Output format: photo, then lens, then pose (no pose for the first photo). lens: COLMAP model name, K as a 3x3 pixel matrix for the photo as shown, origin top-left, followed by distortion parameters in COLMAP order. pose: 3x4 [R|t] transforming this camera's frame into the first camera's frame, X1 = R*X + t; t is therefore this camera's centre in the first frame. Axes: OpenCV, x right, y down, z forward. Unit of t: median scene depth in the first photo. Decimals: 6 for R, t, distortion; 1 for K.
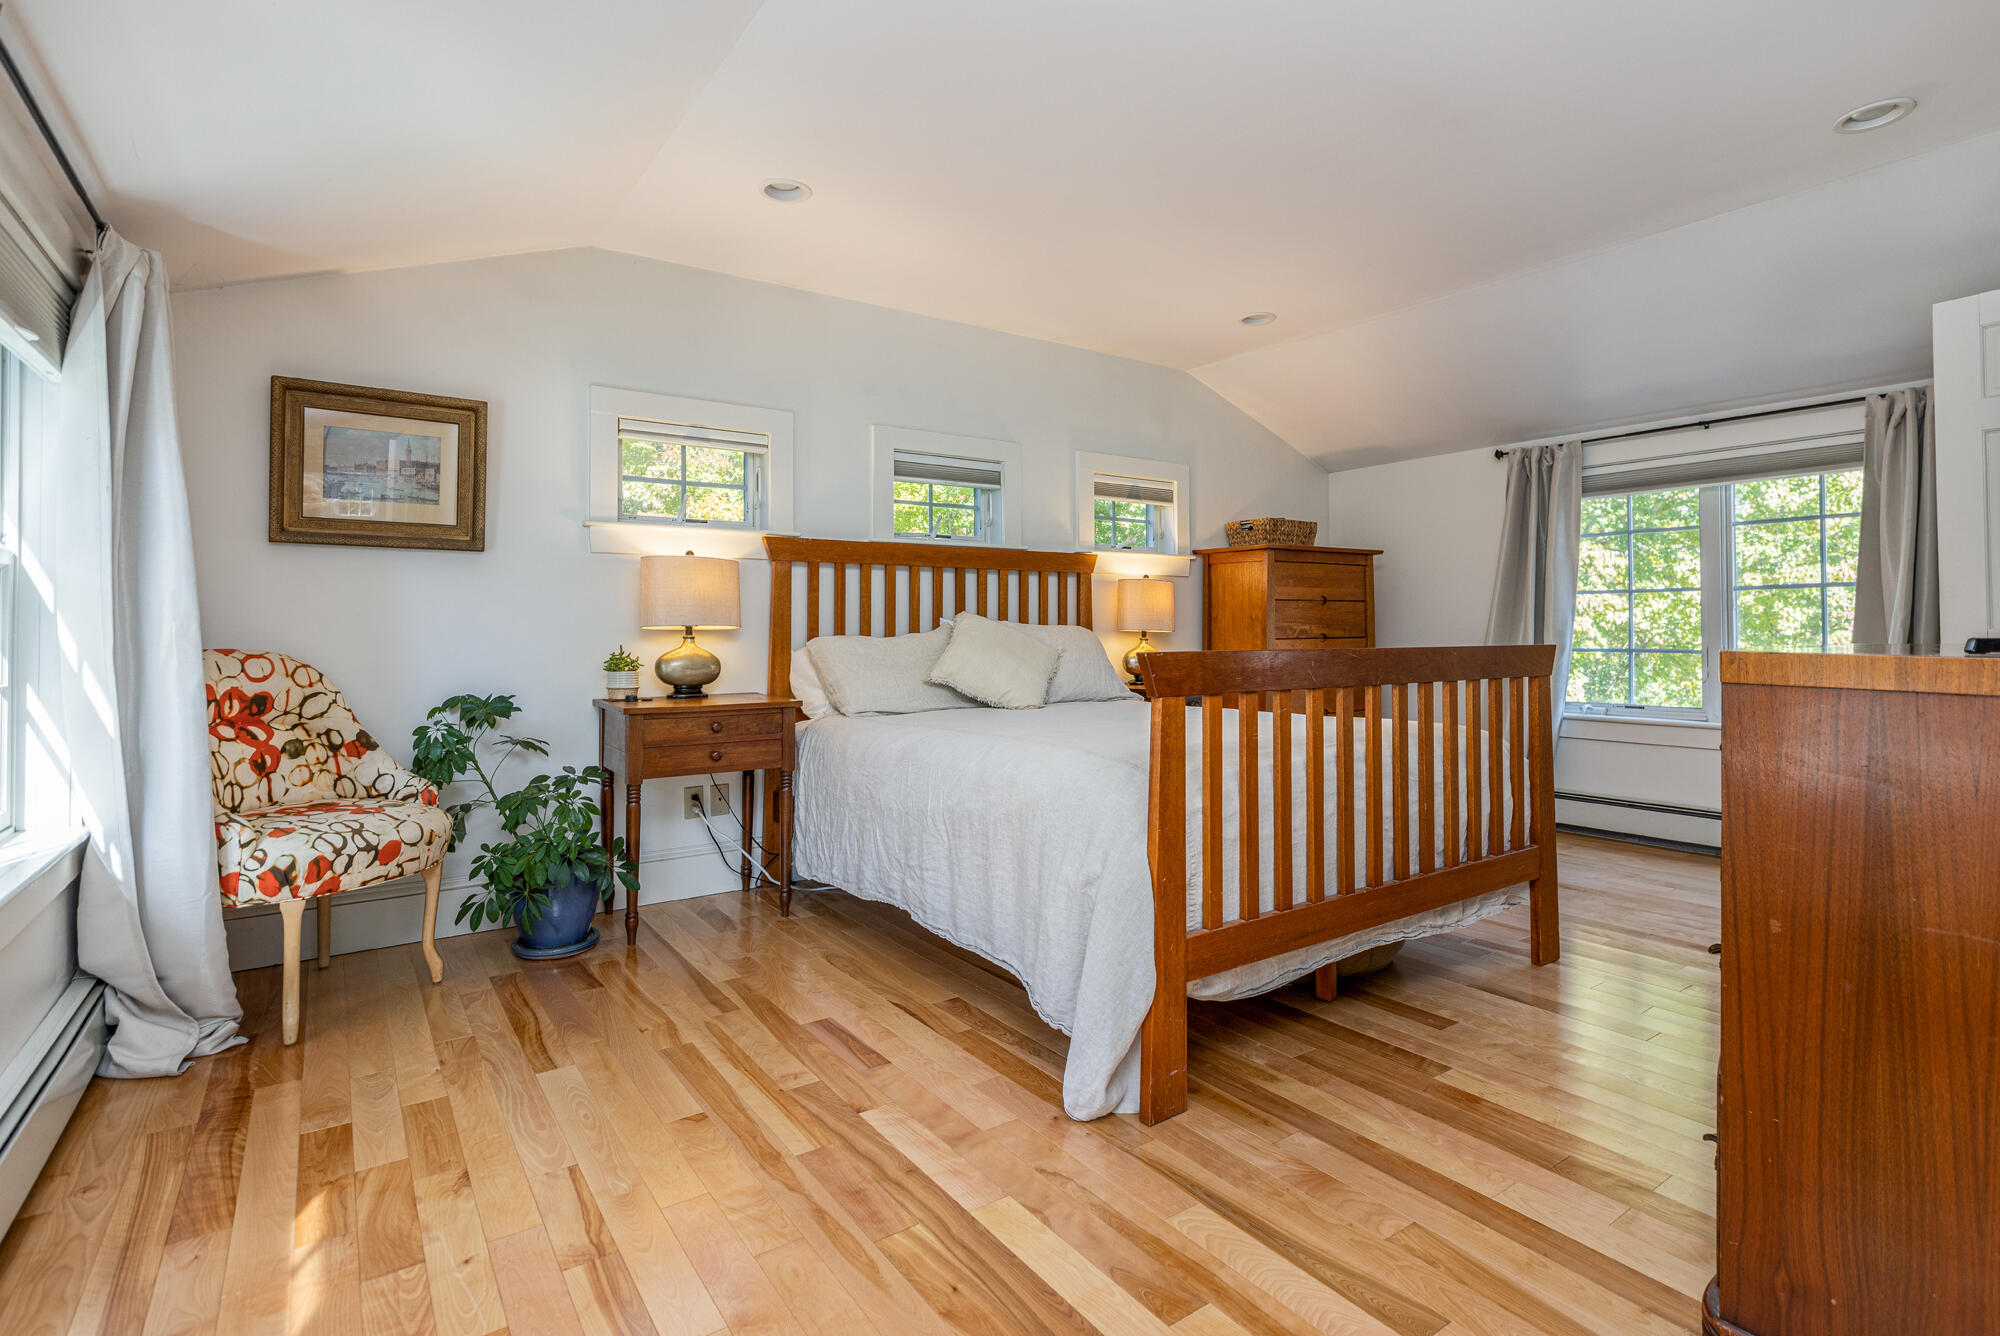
lens RADIAL K [[905.9, 0, 995.6], [0, 905.9, 649.1], [0, 0, 1]] dist [0.004839, 0.000390]
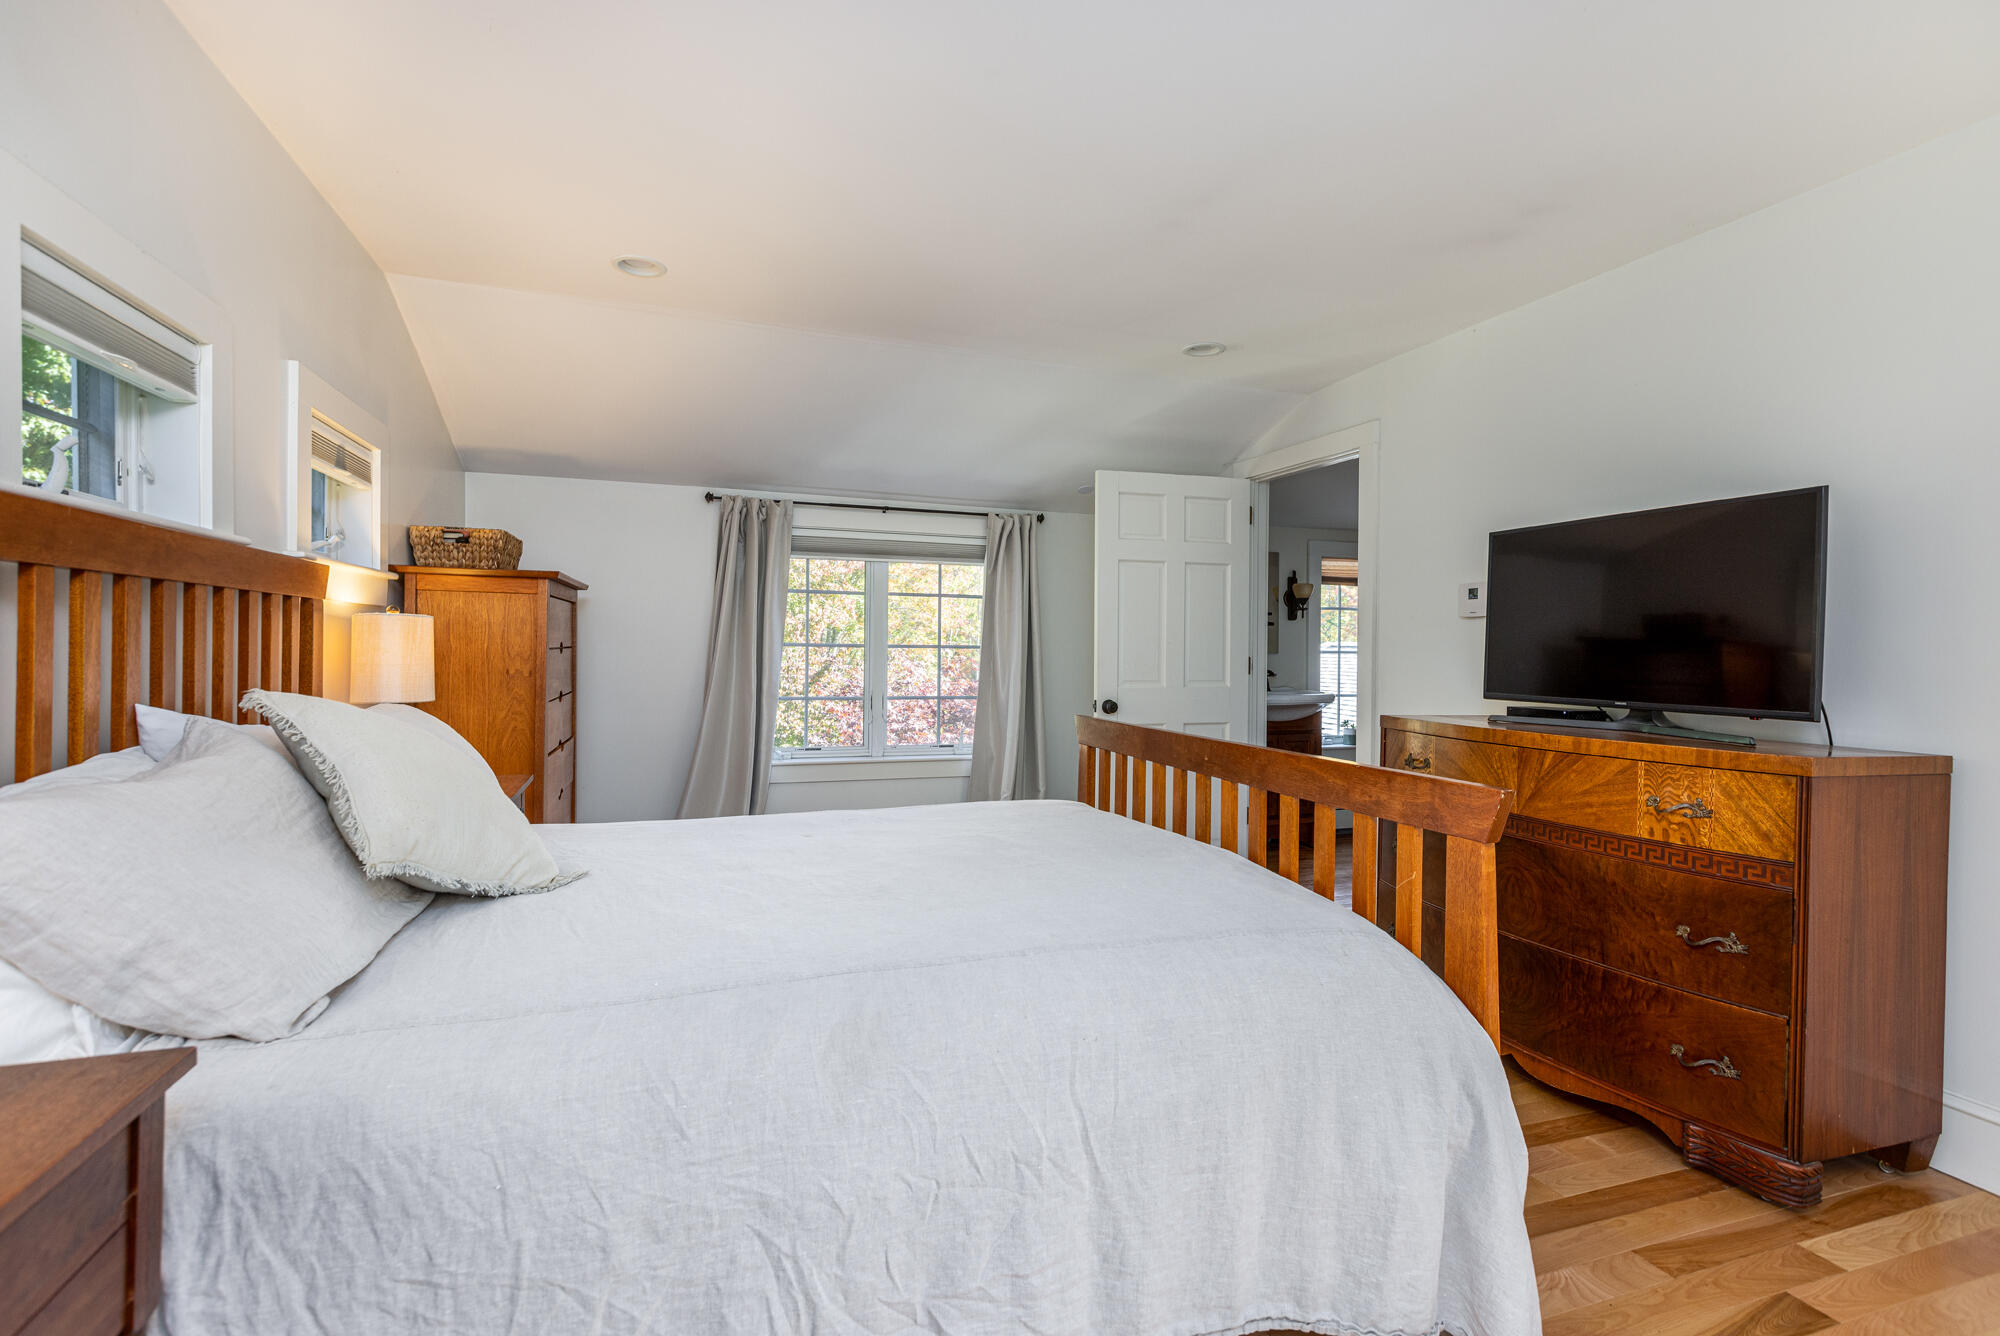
lens RADIAL K [[905.9, 0, 1006.2], [0, 905.9, 661.8], [0, 0, 1]] dist [0.004839, 0.000390]
pose [[0.299783, -0.005091, 0.953994, -0.283119], [0.007641, 0.999966, 0.002935, -0.044942], [-0.953977, 0.006410, 0.299812, 0.450896]]
